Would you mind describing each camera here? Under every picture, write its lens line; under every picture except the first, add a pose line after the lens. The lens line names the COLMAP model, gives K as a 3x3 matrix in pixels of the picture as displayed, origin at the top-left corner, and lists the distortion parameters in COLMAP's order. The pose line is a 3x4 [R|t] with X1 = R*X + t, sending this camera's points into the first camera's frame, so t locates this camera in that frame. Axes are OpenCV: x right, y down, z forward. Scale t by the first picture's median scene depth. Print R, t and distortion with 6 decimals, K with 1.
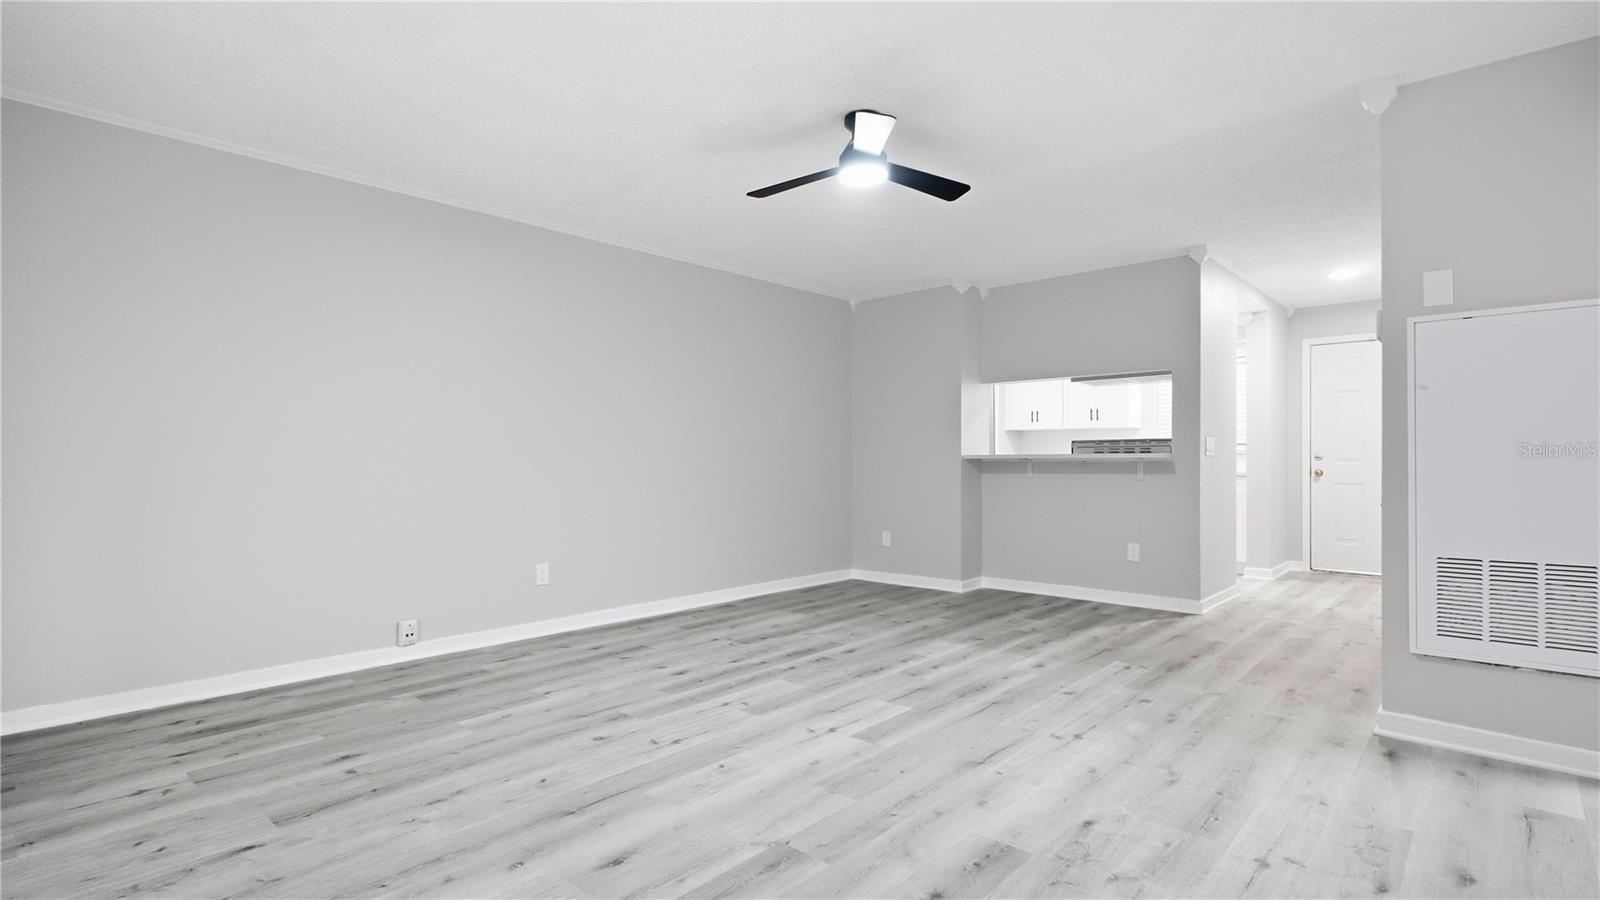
lens RADIAL K [[770.0, 0, 793.4], [0, 770.0, 448.6], [0, 0, 1]] dist [0.011708, -0.007189]
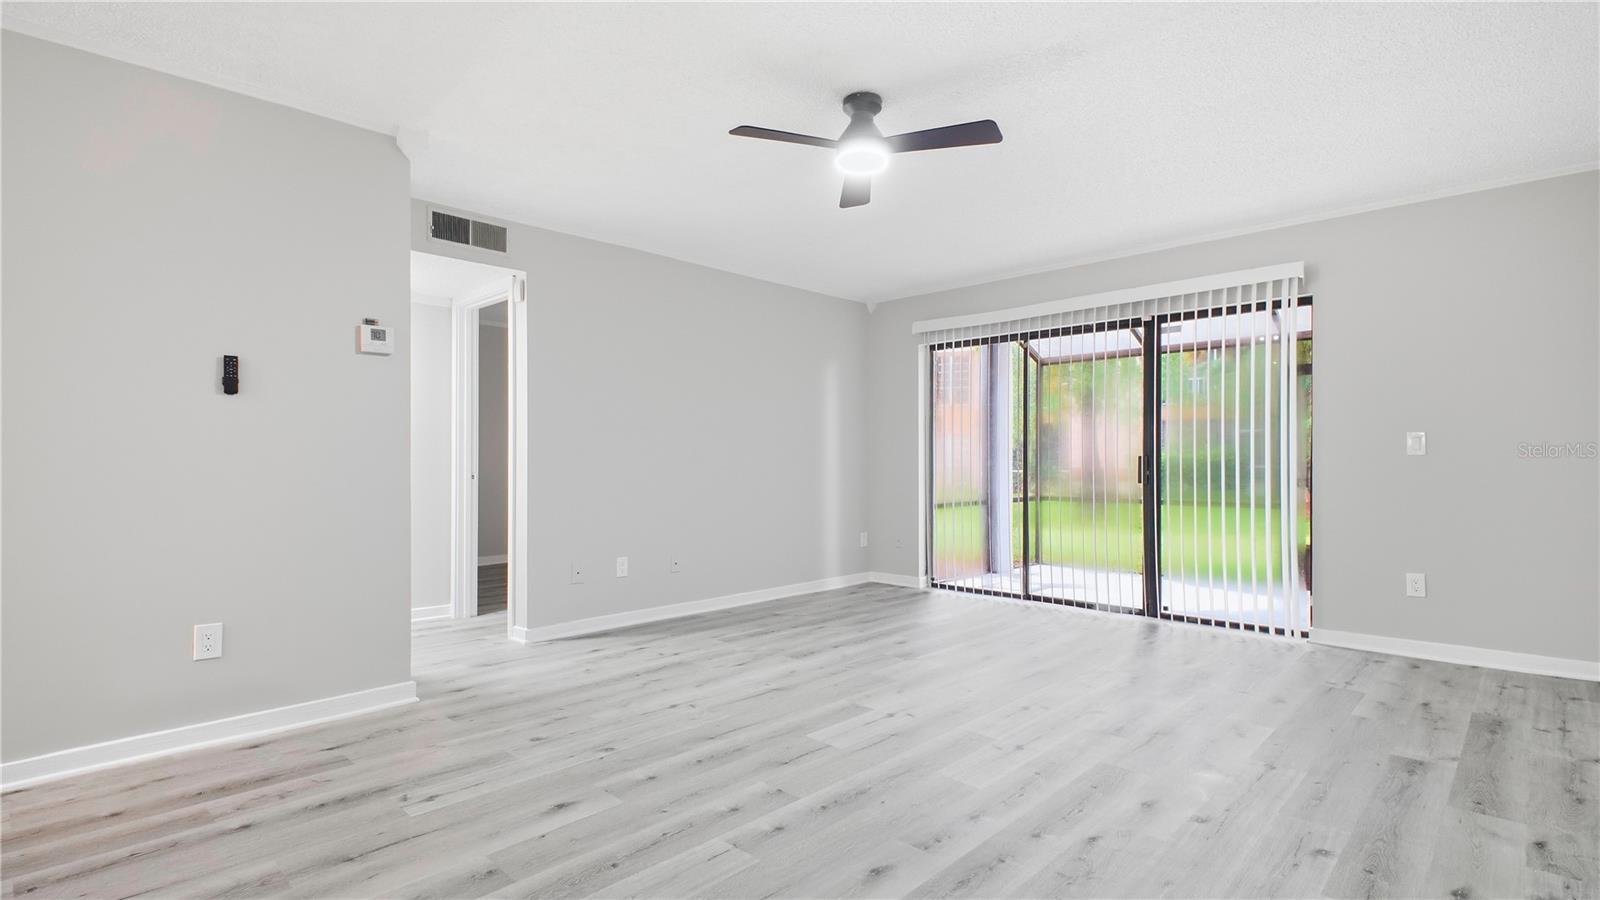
lens RADIAL K [[770.0, 0, 793.4], [0, 770.0, 474.5], [0, 0, 1]] dist [0.011708, -0.007189]
pose [[-0.999749, 0.002006, 0.022320, 0.151045], [0.002055, 0.999996, 0.002155, 0.026324], [-0.022315, 0.002201, -0.999749, 1.948271]]
